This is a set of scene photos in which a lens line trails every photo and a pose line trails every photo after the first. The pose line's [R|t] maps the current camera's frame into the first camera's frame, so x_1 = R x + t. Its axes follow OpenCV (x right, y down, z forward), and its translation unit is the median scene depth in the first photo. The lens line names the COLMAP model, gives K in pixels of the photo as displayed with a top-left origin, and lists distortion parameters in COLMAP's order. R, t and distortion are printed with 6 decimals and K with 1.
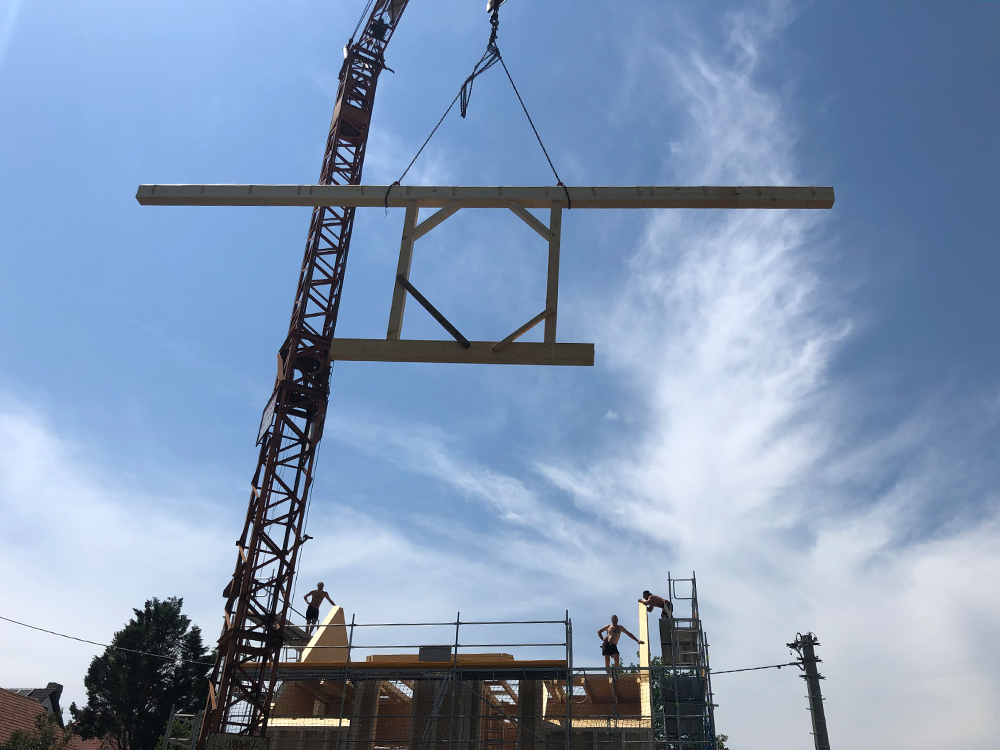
lens RADIAL K [[838.2, 0, 500.0], [0, 838.2, 375.0], [0, 0, 1]] dist [-0.001578, 0.000422]
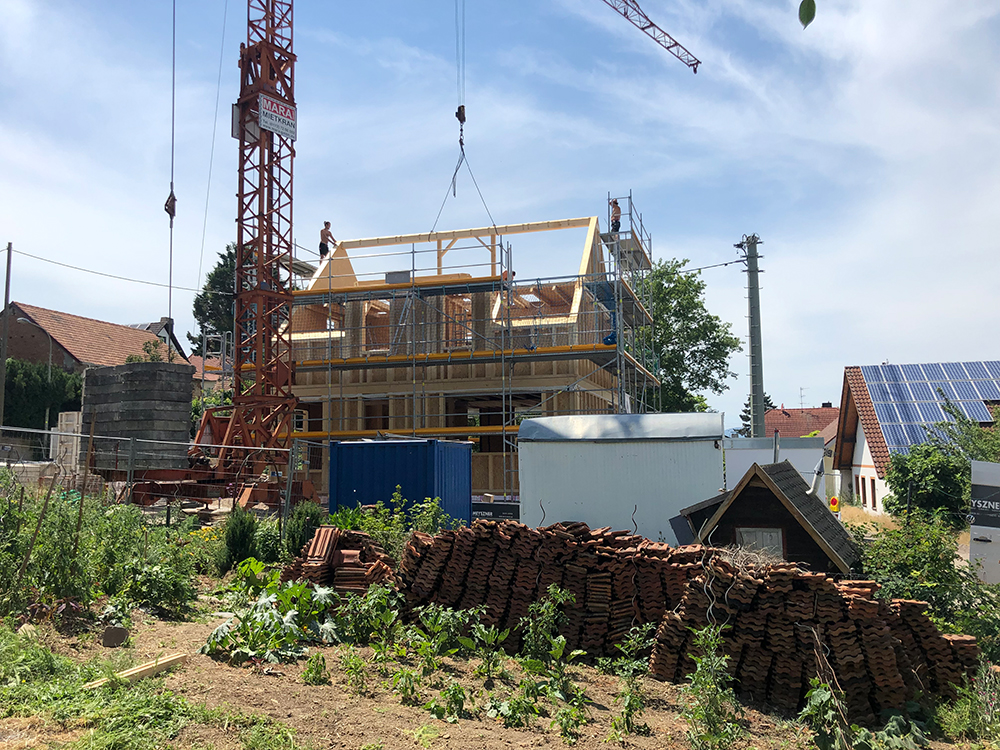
lens RADIAL K [[838.2, 0, 500.0], [0, 838.2, 375.0], [0, 0, 1]] dist [-0.001578, 0.000422]
pose [[0.988444, -0.055261, -0.141158, 0.184697], [0.111295, 0.896775, 0.428262, -0.037533], [0.102920, -0.439023, 0.892562, -0.109899]]
